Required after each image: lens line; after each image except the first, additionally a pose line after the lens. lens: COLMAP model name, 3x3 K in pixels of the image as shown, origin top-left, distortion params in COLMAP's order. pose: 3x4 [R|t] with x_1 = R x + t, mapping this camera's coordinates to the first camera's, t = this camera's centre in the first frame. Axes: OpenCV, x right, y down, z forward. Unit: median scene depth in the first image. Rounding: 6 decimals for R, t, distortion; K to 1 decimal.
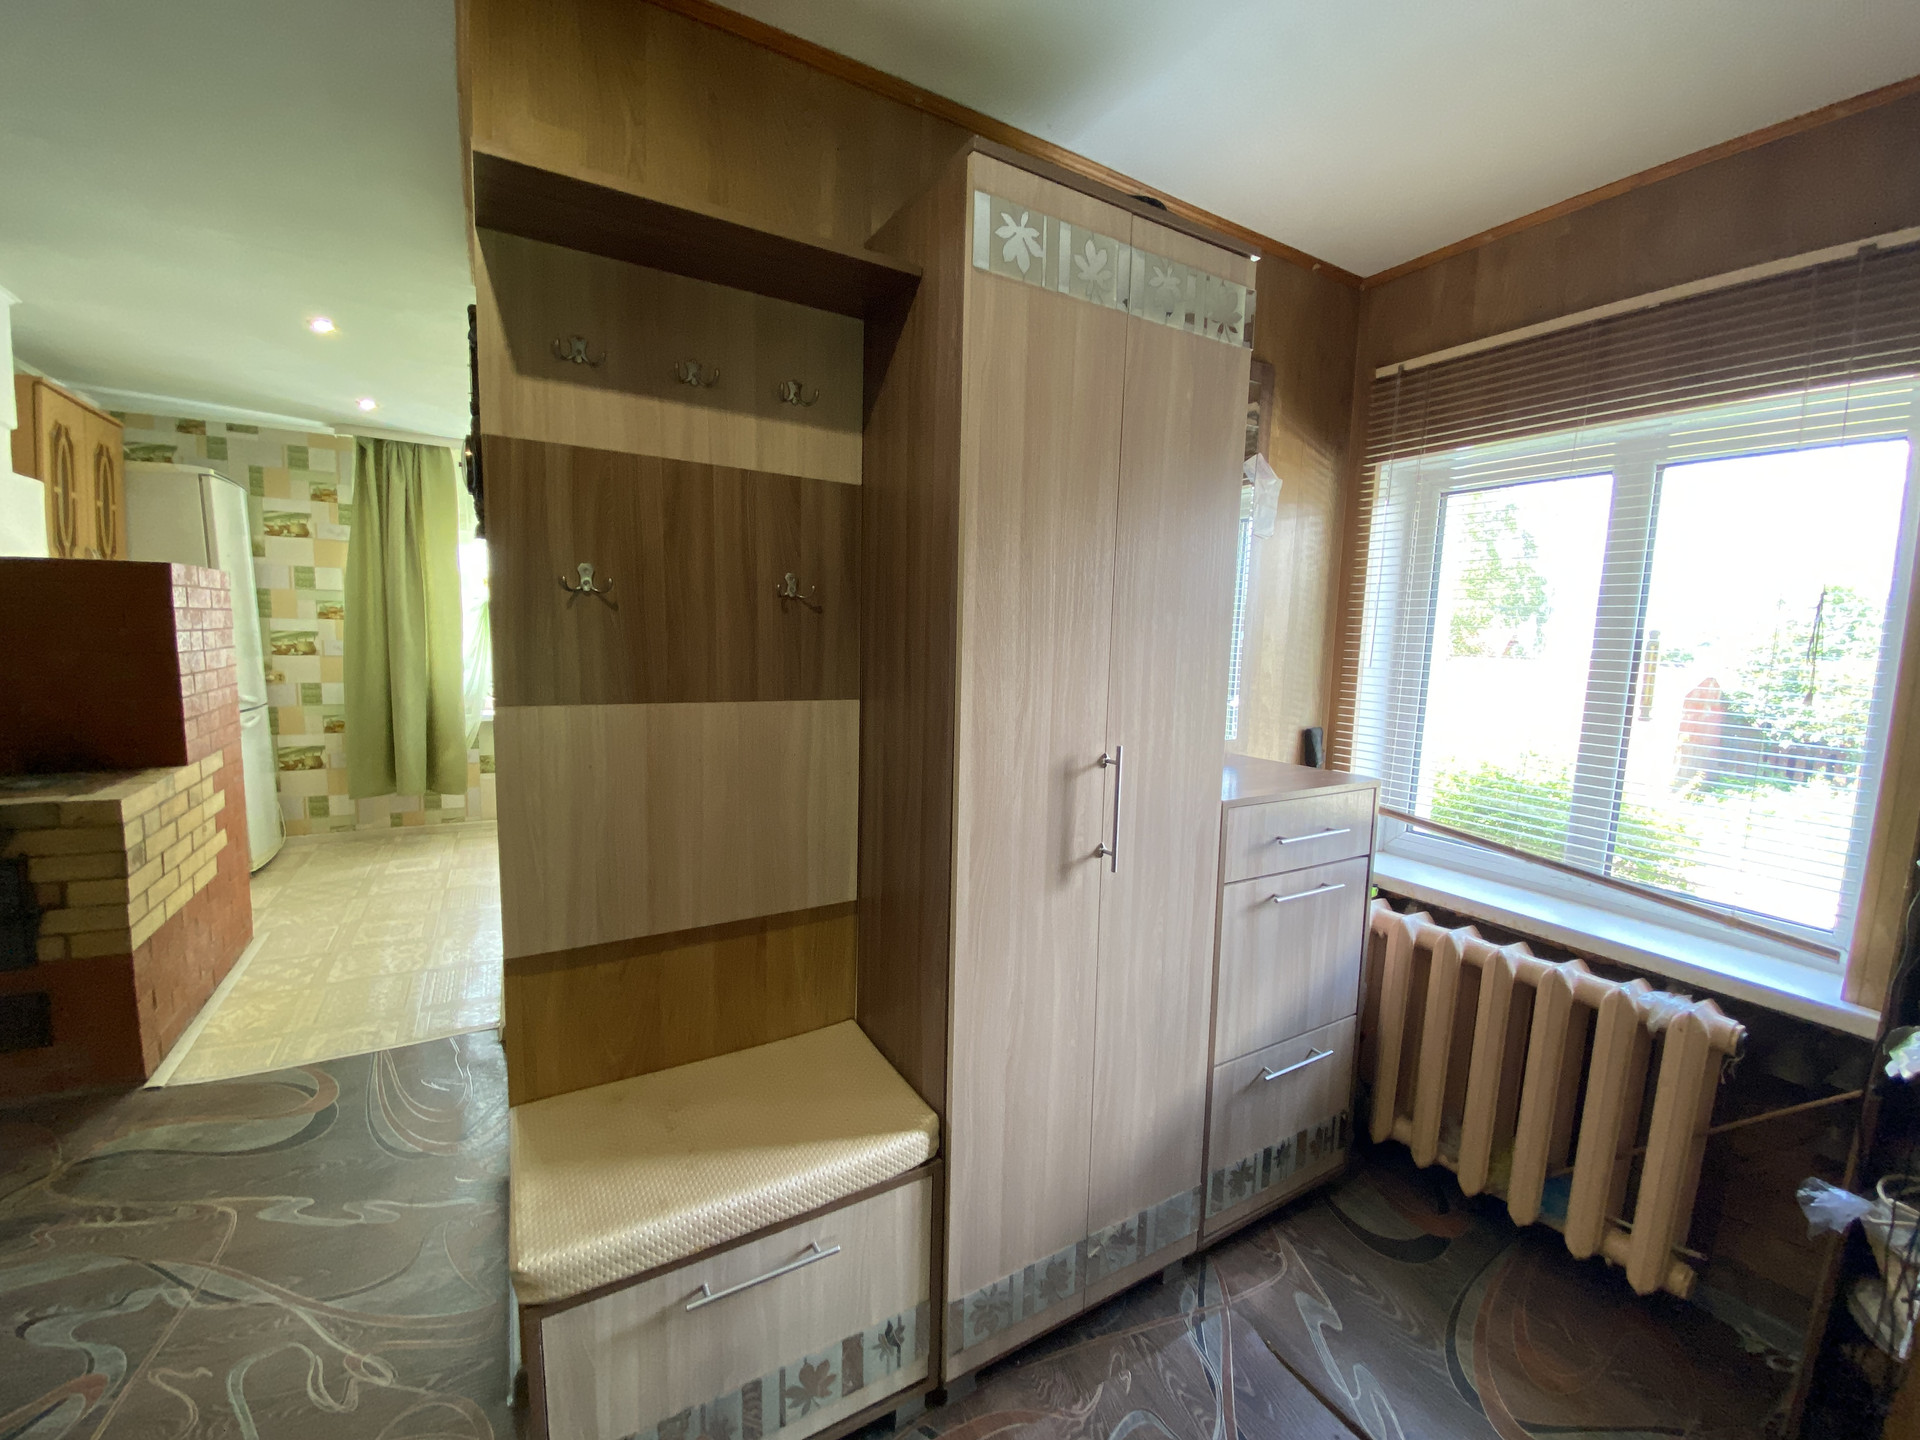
lens RADIAL K [[775.5, 0, 953.0], [0, 775.5, 721.4], [0, 0, 1]] dist [0.021273, -0.019661]
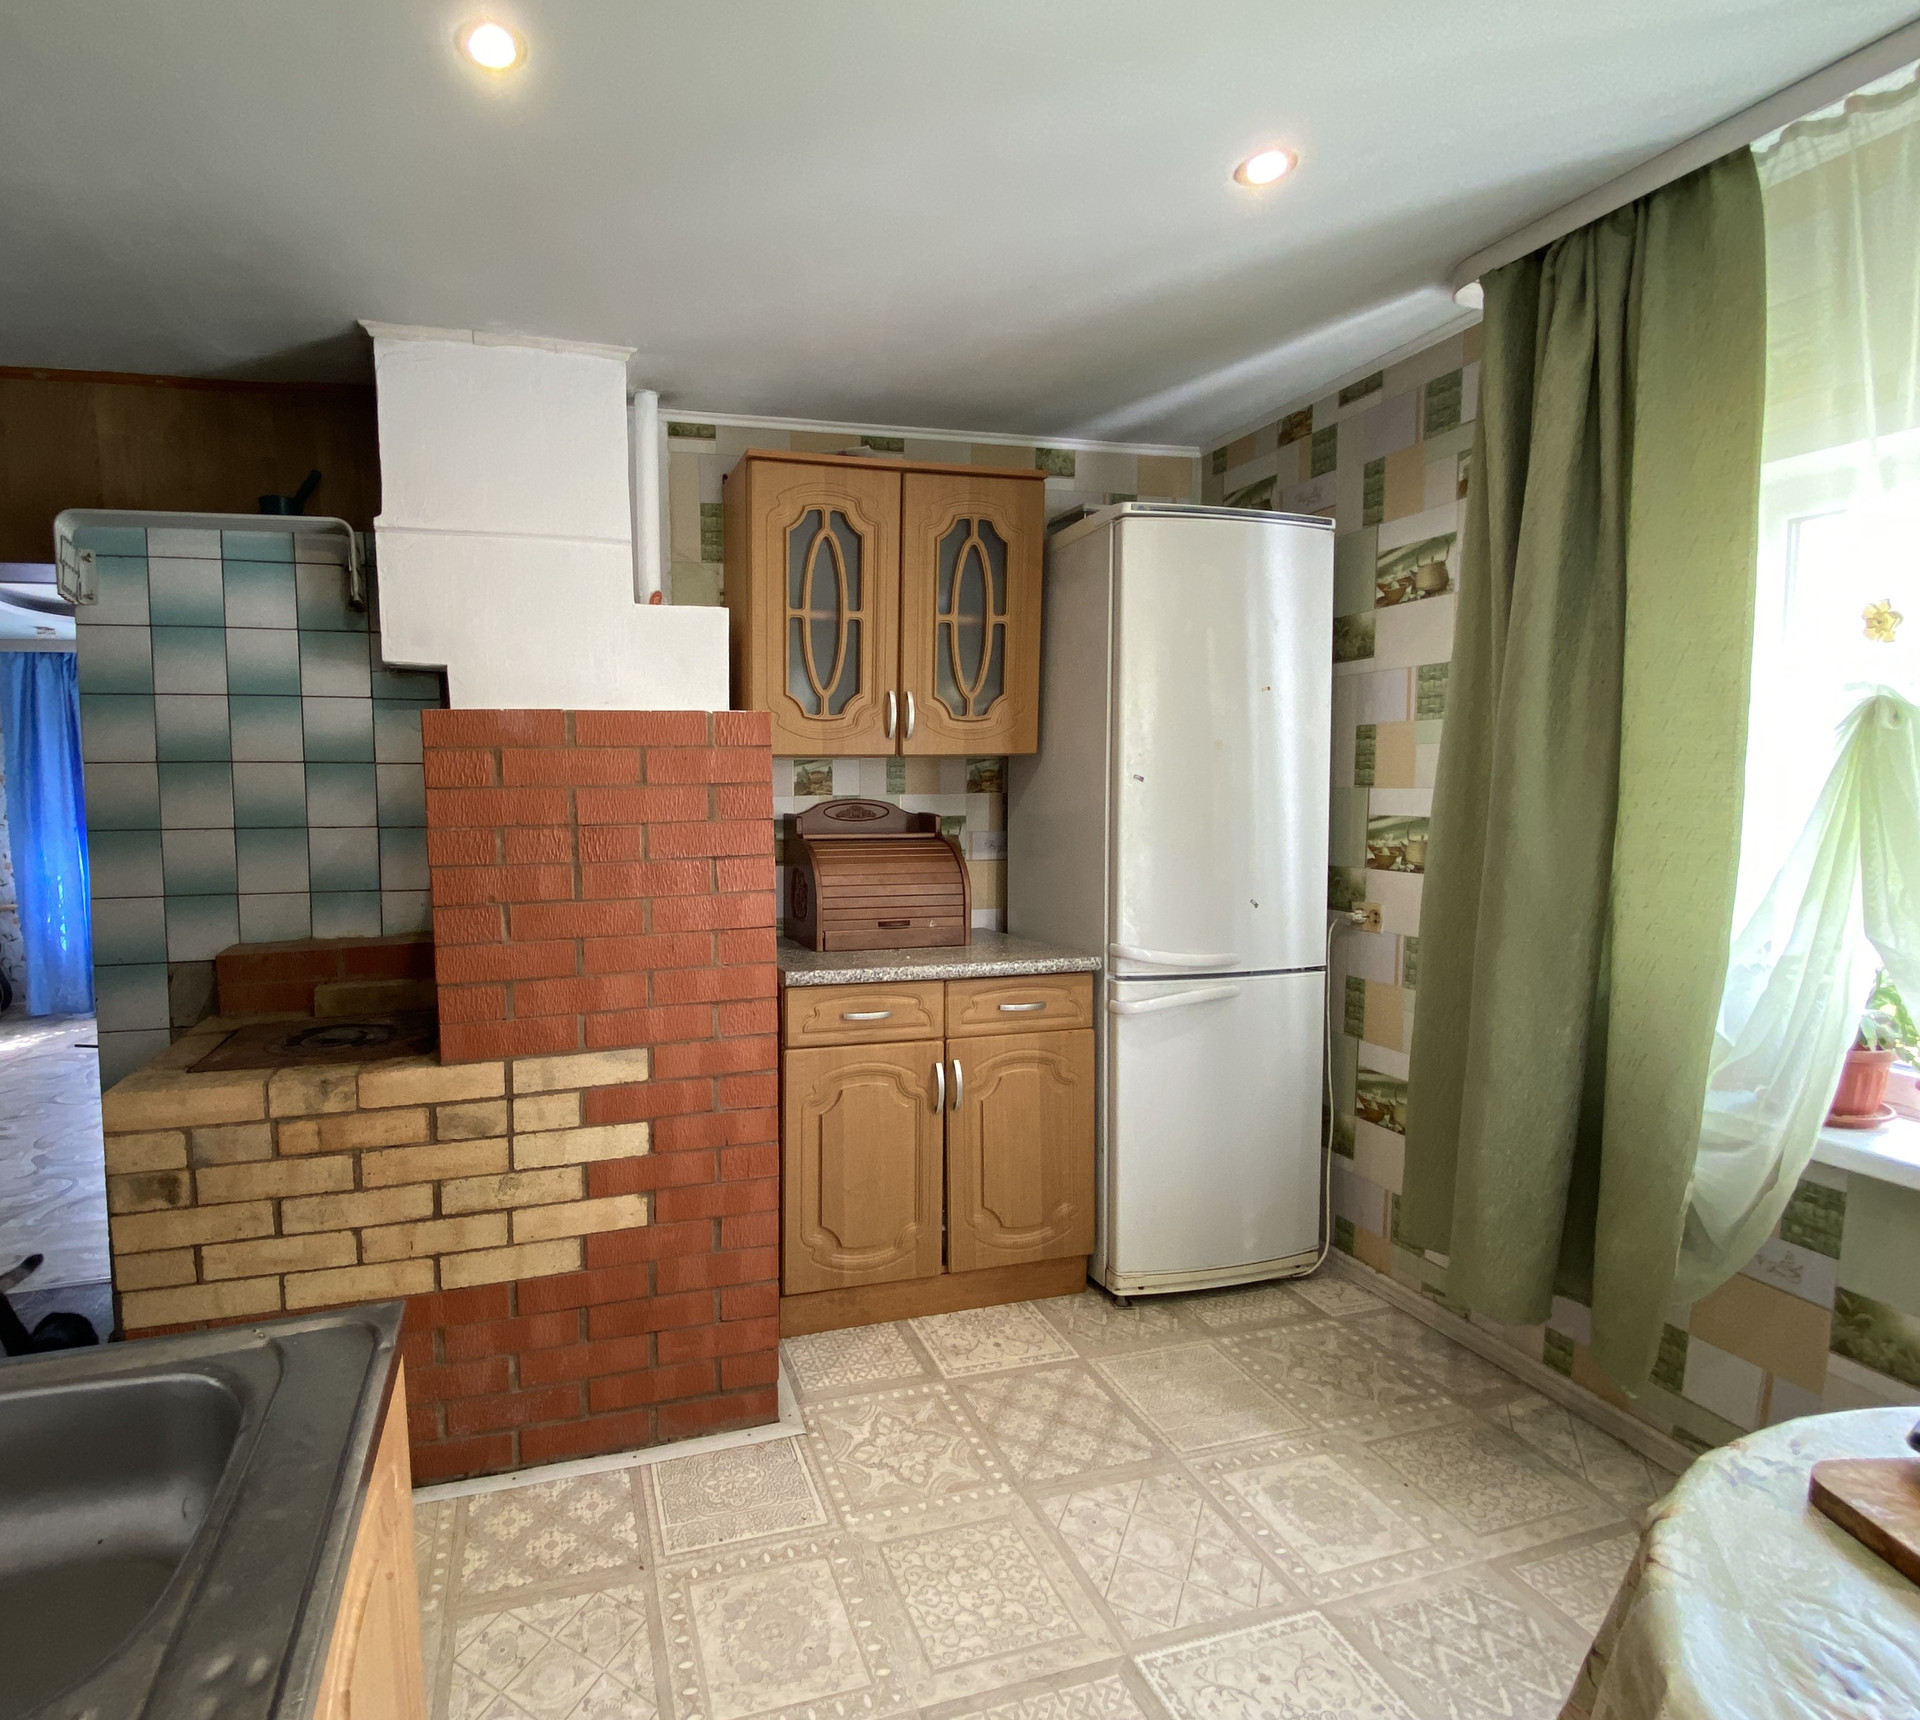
lens RADIAL K [[950.4, 0, 764.8], [0, 950.4, 860.5], [0, 0, 1]] dist [0.003641, -0.010204]
pose [[-0.287819, 0.053281, -0.956202, -0.232842], [-0.101694, 0.991106, 0.085837, -0.100874], [0.952270, 0.121946, -0.279841, 0.811249]]
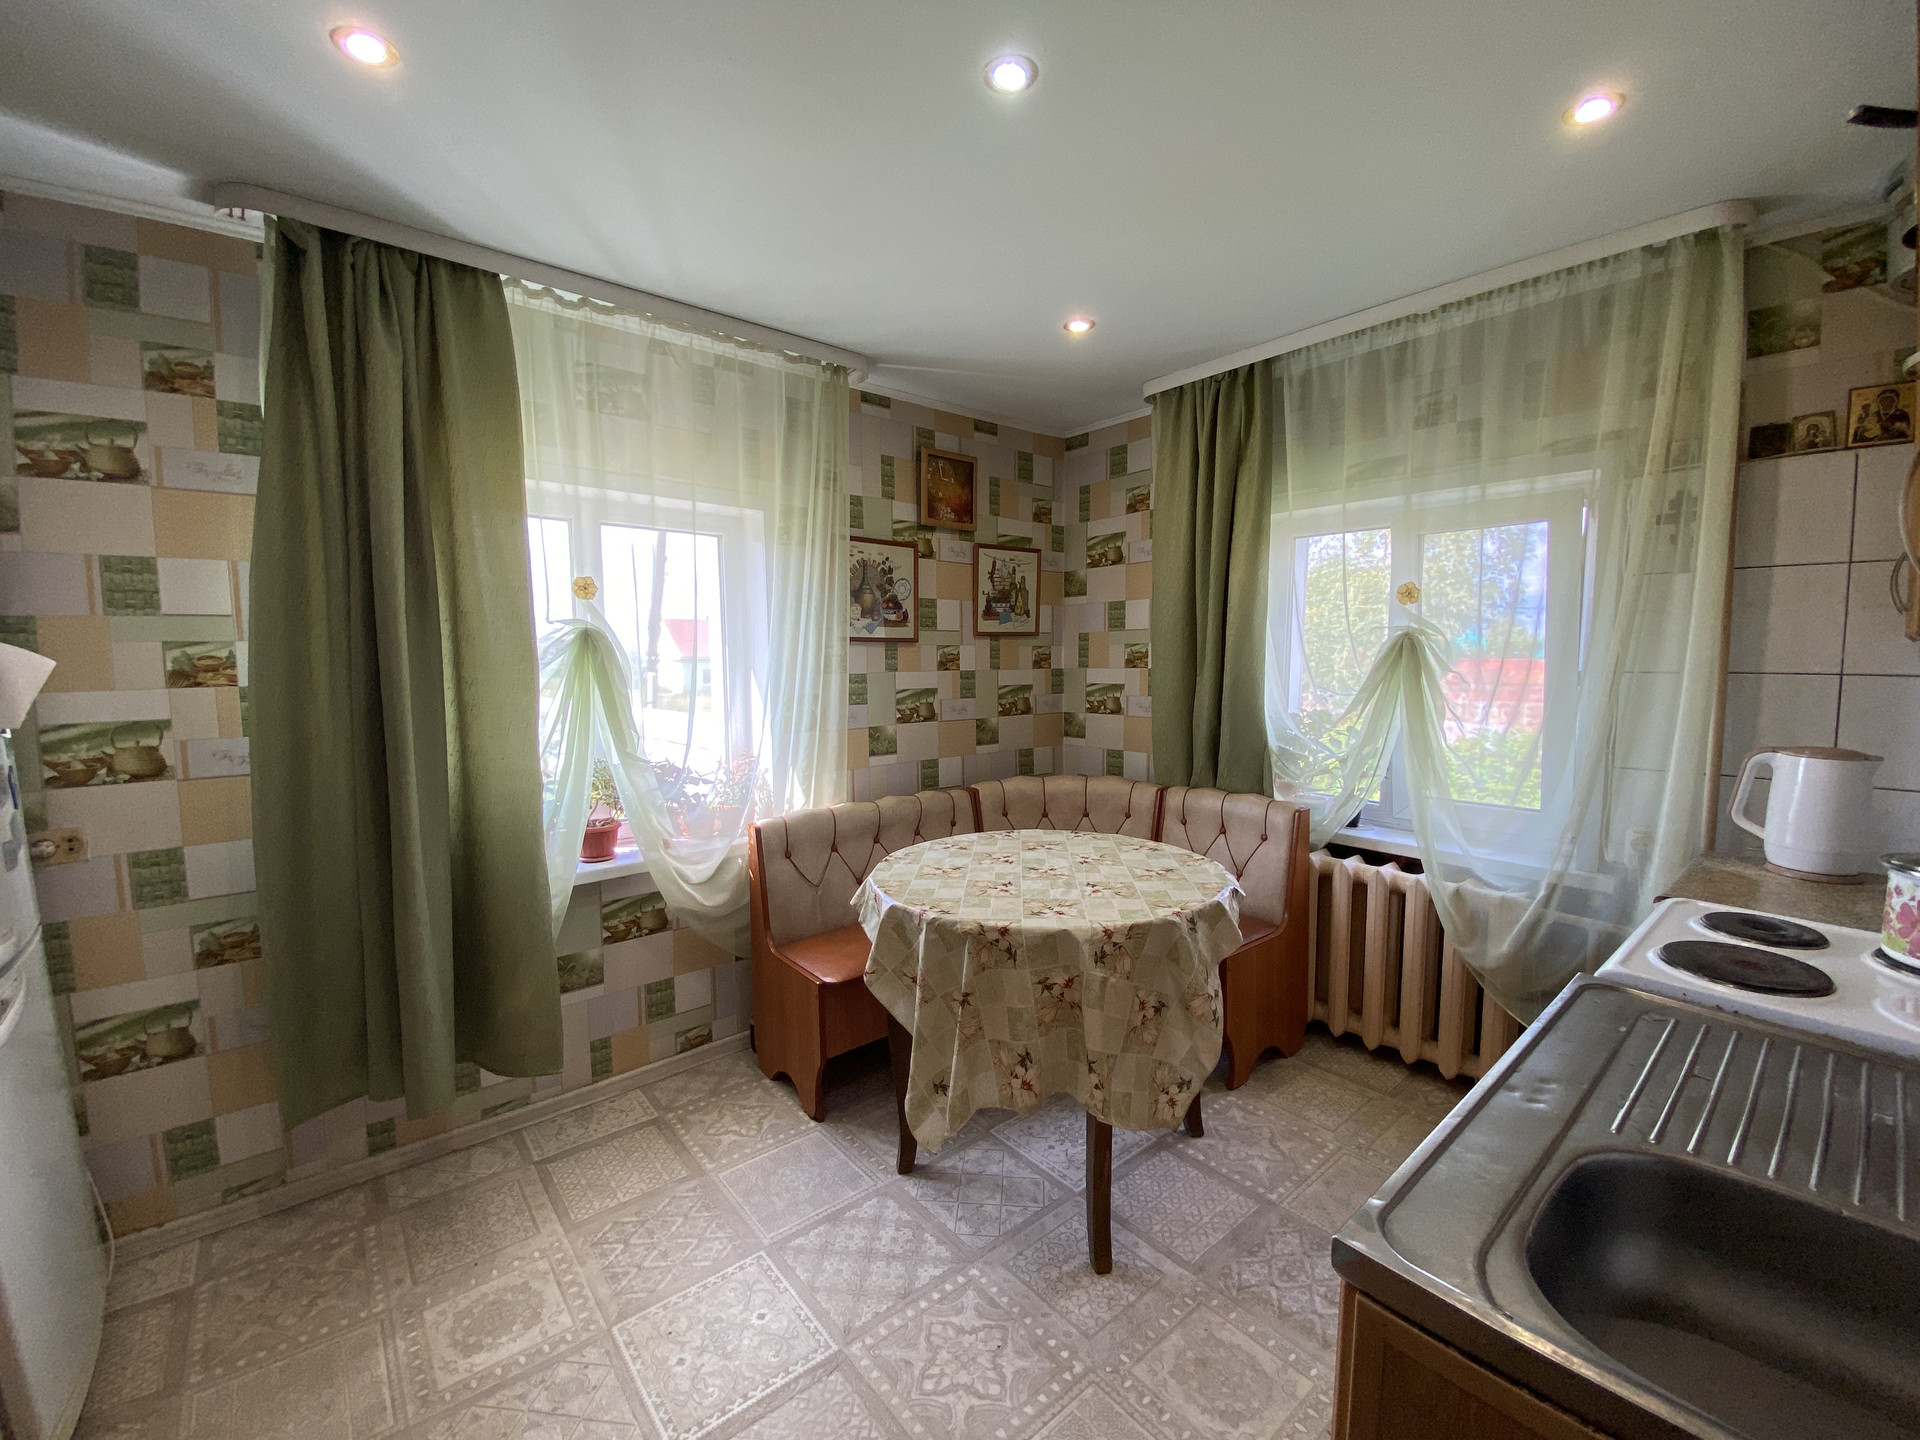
lens RADIAL K [[795.0, 0, 961.6], [0, 795.0, 714.5], [0, 0, 1]] dist [-0.013933, -0.006766]
pose [[0.983414, -0.057562, 0.172001, -0.492505], [0.062205, 0.997827, -0.021723, -0.085150], [-0.170377, 0.032062, 0.984857, 0.548804]]
